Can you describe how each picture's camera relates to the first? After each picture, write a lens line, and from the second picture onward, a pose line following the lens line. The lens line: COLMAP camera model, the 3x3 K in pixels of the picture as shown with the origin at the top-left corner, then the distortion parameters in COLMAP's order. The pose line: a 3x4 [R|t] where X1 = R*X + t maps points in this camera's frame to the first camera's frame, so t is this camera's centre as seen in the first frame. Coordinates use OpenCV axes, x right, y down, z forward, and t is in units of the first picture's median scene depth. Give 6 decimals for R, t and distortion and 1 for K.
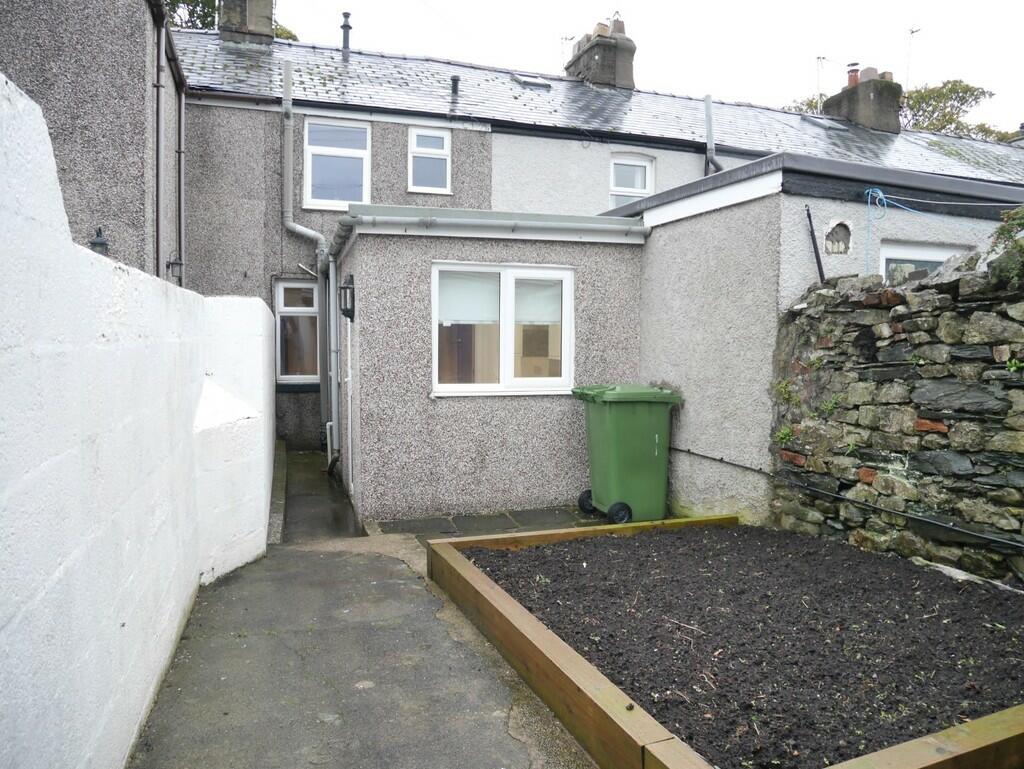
lens RADIAL K [[736.4, 0, 519.7], [0, 736.4, 380.4], [0, 0, 1]] dist [-0.061799, -0.003786]
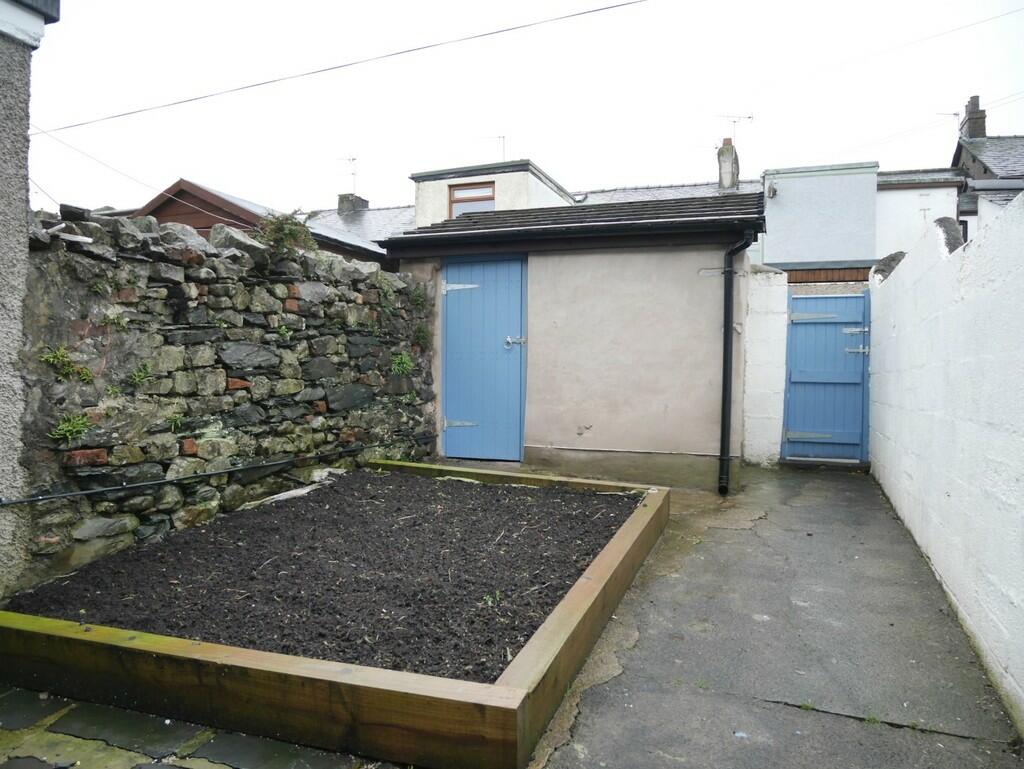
lens RADIAL K [[736.4, 0, 521.5], [0, 736.4, 388.8], [0, 0, 1]] dist [-0.061799, -0.003786]
pose [[-0.779978, -0.021163, 0.625449, -0.432720], [0.025735, 0.997498, 0.065846, 0.007802], [-0.625278, 0.067454, -0.777481, 1.467642]]
